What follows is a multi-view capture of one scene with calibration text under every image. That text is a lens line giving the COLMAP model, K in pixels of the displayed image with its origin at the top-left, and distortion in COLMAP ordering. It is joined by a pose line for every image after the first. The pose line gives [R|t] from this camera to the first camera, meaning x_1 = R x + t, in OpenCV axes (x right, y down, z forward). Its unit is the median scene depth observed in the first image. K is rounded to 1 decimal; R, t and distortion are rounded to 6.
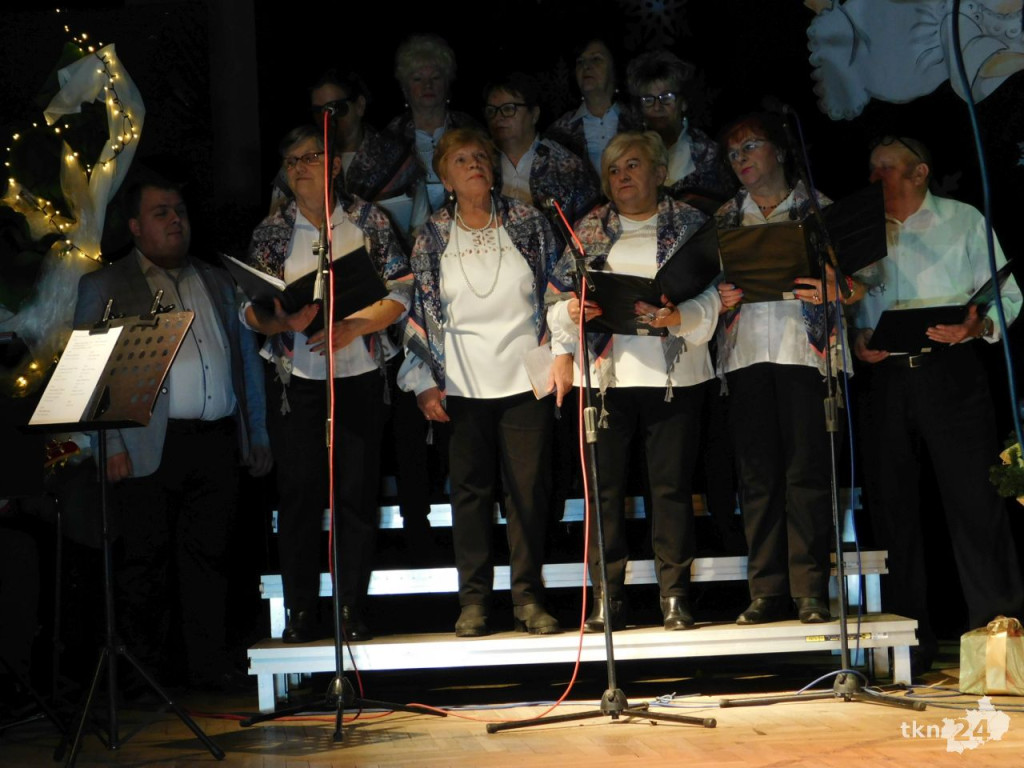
lens RADIAL K [[1999.0, 0, 508.5], [0, 1999.0, 383.6], [0, 0, 1]] dist [0.065176, -0.372229]
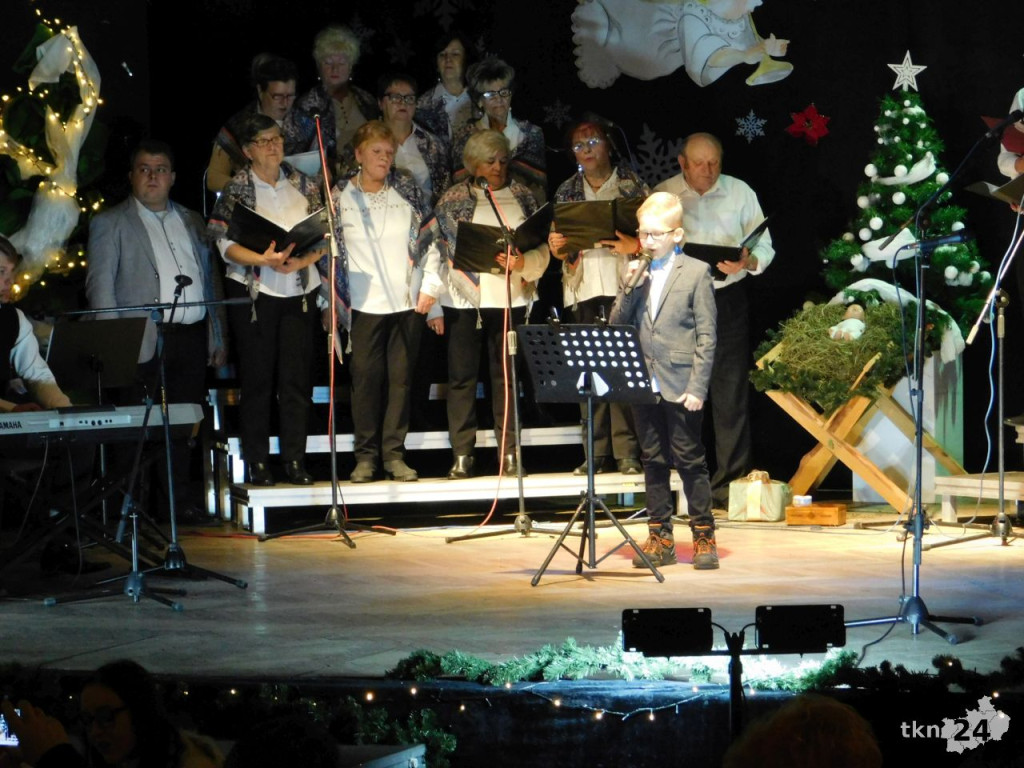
lens RADIAL K [[1835.0, 0, 512.0], [0, 1835.0, 384.0], [0, 0, 1]] dist [-0.038756, -0.249653]
pose [[0.985131, 0.014852, 0.171164, -0.128092], [-0.026355, 0.997529, 0.065131, -0.025321], [-0.169774, -0.068674, 0.983087, -0.240392]]
